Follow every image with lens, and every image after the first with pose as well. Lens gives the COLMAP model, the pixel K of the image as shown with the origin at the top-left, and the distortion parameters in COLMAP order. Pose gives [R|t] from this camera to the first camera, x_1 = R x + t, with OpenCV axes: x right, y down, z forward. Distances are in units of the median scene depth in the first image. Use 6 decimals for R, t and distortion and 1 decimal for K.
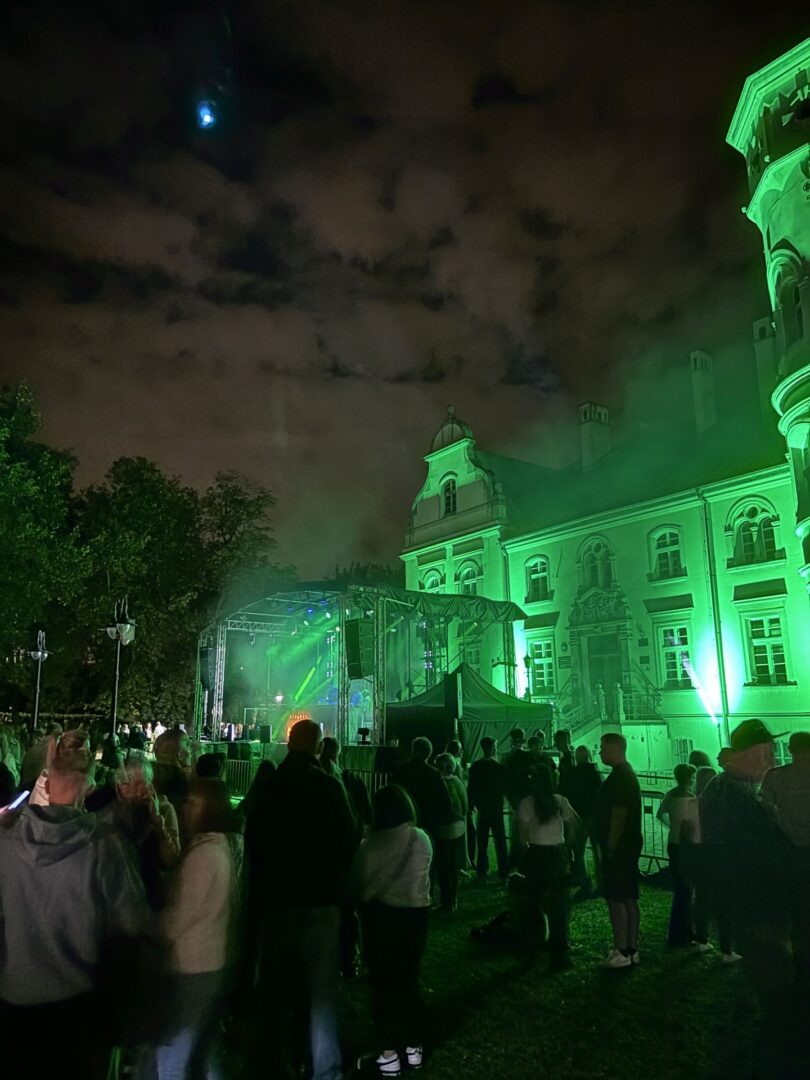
lens RADIAL K [[811.7, 0, 403.8], [0, 811.7, 544.6], [0, 0, 1]] dist [0.069726, -0.071494]
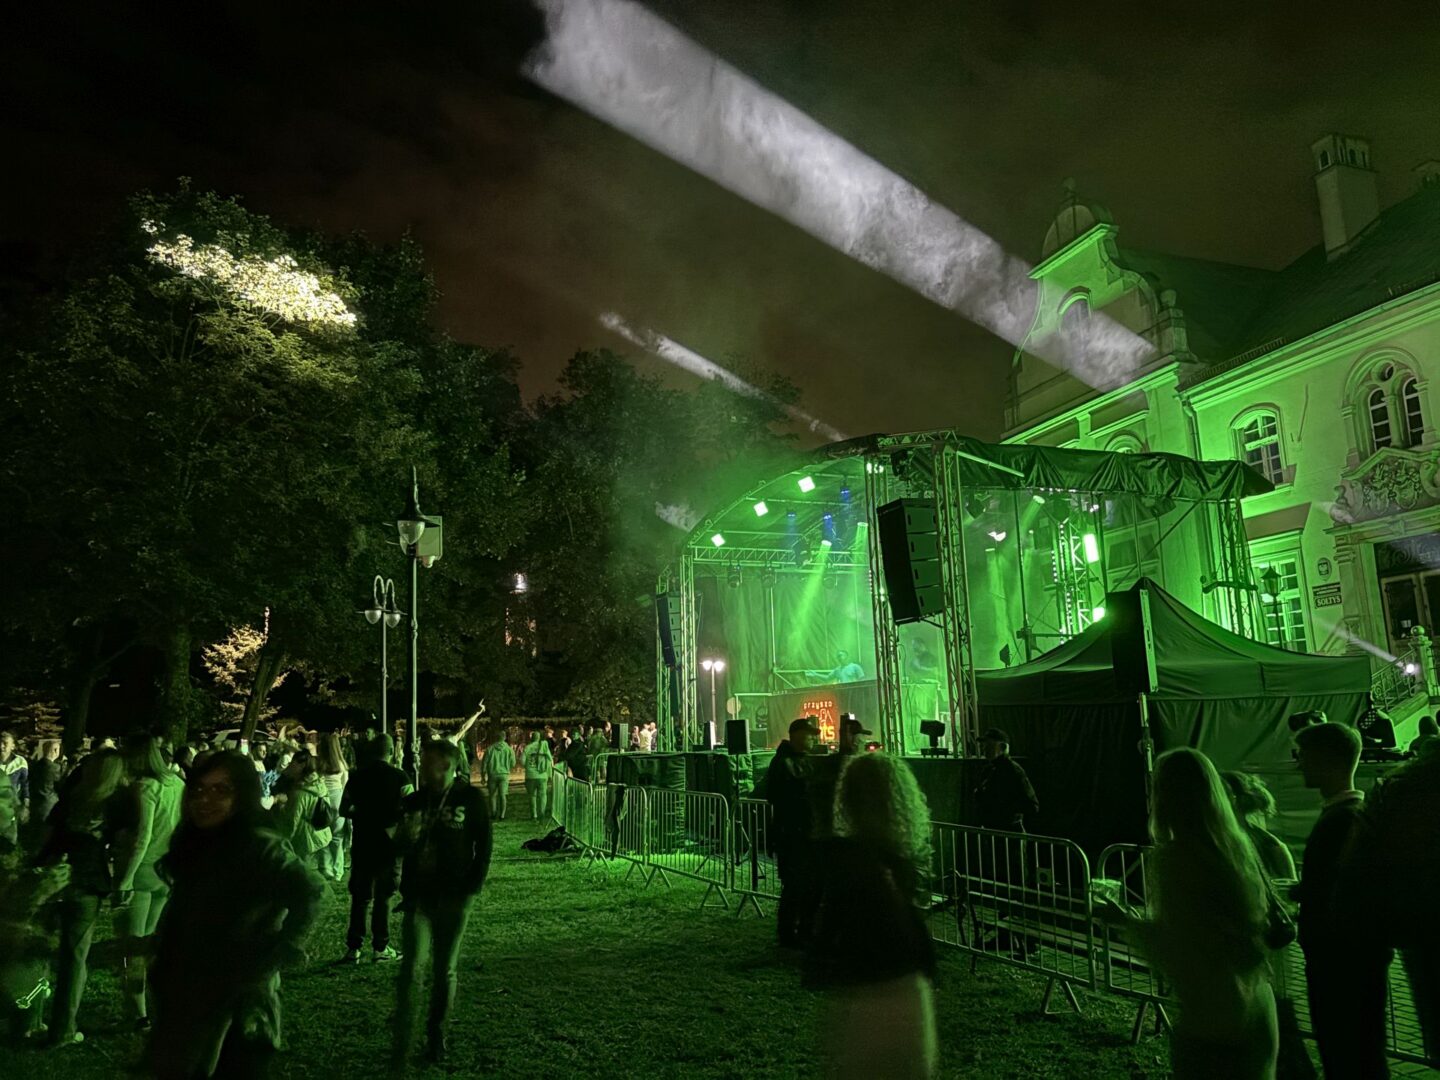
lens RADIAL K [[1082.2, 0, 721.6], [0, 1082.2, 540.4], [0, 0, 1]] dist [0.069726, -0.071494]
pose [[0.963315, -0.072092, -0.258509, 0.002832], [0.084479, 0.995734, 0.037120, 0.052903], [0.254730, -0.057597, 0.965295, 0.222759]]
